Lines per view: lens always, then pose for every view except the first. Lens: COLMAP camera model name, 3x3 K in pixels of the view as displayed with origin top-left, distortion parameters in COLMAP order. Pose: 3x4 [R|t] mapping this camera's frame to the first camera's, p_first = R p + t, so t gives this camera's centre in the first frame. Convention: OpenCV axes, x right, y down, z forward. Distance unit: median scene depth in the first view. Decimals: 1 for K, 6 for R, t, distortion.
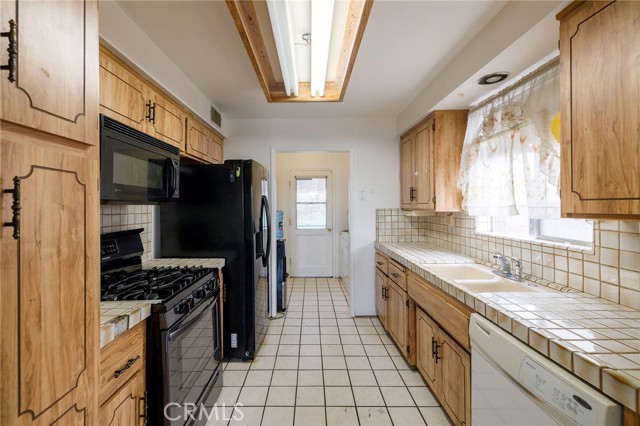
lens RADIAL K [[273.8, 0, 319.1], [0, 273.8, 207.7], [0, 0, 1]] dist [0.000653, 0.000051]
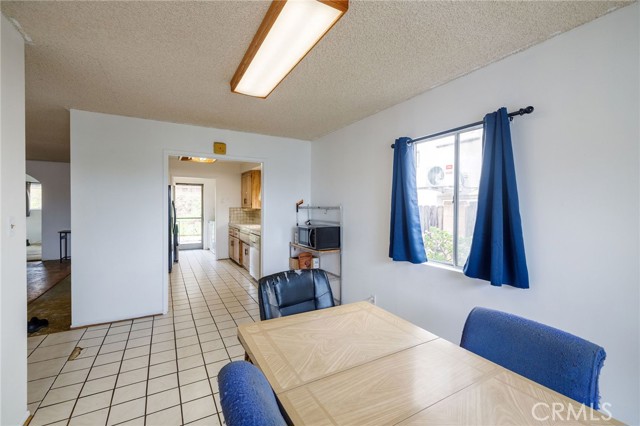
lens RADIAL K [[273.8, 0, 319.1], [0, 273.8, 207.7], [0, 0, 1]] dist [0.000653, 0.000051]
pose [[0.885318, 0.008235, 0.464913, -0.193641], [-0.009371, 0.999956, 0.000131, -0.001271], [-0.464892, -0.004473, 0.885356, -1.425233]]
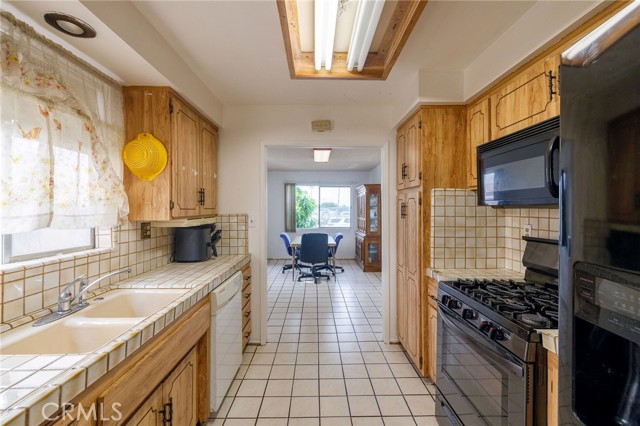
lens RADIAL K [[273.8, 0, 319.1], [0, 273.8, 207.7], [0, 0, 1]] dist [0.000653, 0.000051]
pose [[-0.999858, 0.009014, 0.014262, 0.018005], [0.008995, 0.999959, -0.001373, -0.017944], [-0.014274, -0.001244, -0.999897, 1.837611]]
